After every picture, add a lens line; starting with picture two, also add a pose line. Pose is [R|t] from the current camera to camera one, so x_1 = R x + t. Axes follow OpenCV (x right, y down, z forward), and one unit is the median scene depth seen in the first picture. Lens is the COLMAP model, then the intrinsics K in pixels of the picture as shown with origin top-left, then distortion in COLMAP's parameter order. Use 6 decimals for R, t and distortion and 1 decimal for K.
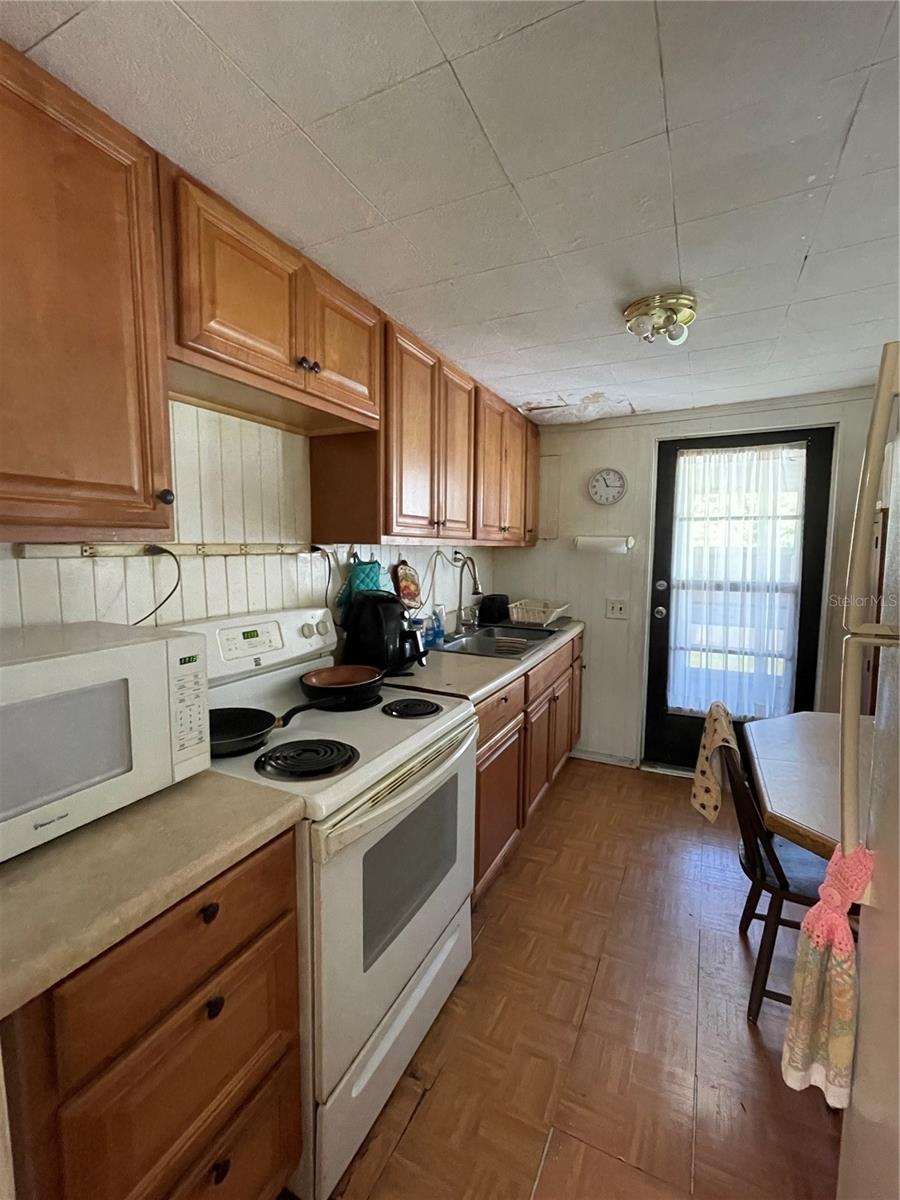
lens RADIAL K [[523.8, 0, 447.3], [0, 523.8, 599.1], [0, 0, 1]] dist [-0.003638, 0.001891]
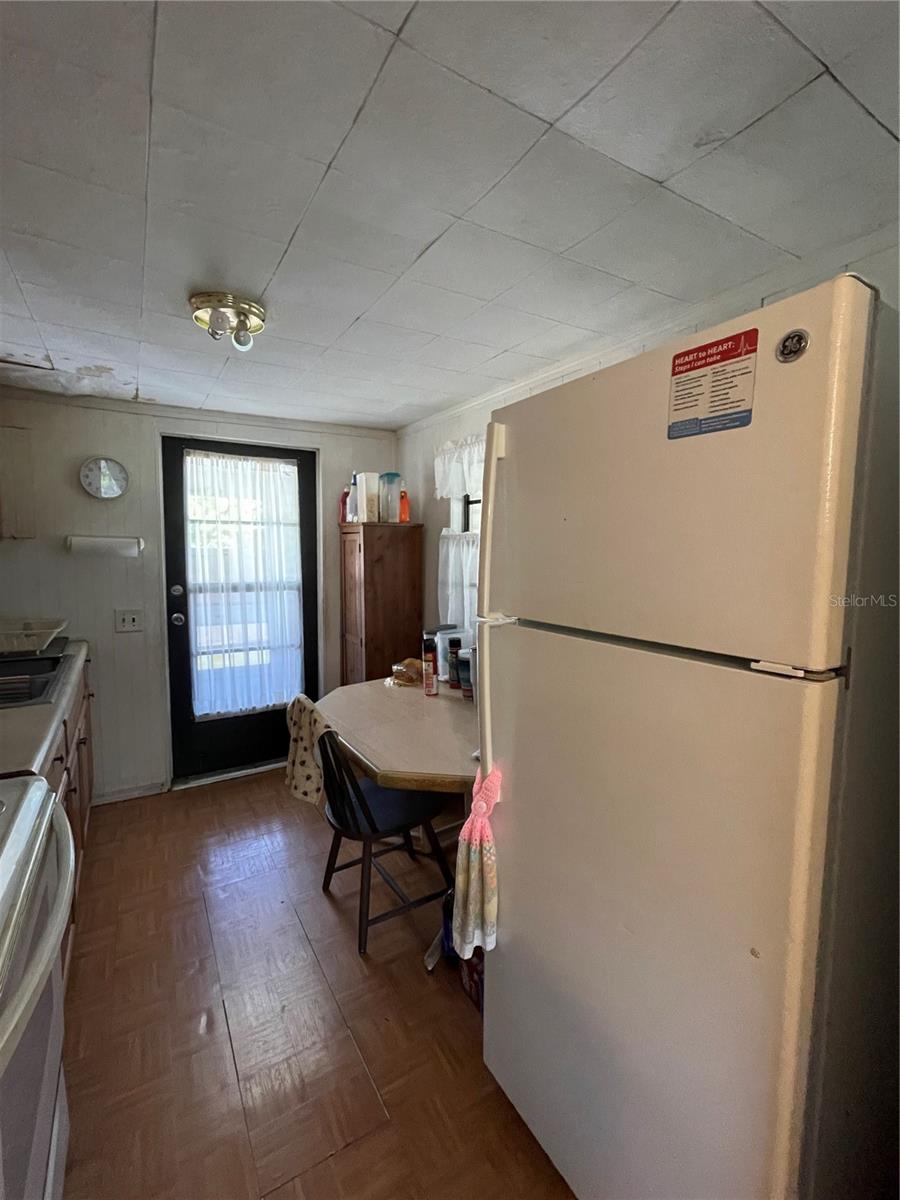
lens RADIAL K [[523.8, 0, 448.5], [0, 523.8, 599.7], [0, 0, 1]] dist [-0.003638, 0.001891]
pose [[0.536364, -0.078936, 0.840288, -0.128255], [0.076083, 0.996085, 0.045007, -0.015427], [-0.840551, 0.039791, 0.540270, 0.085753]]
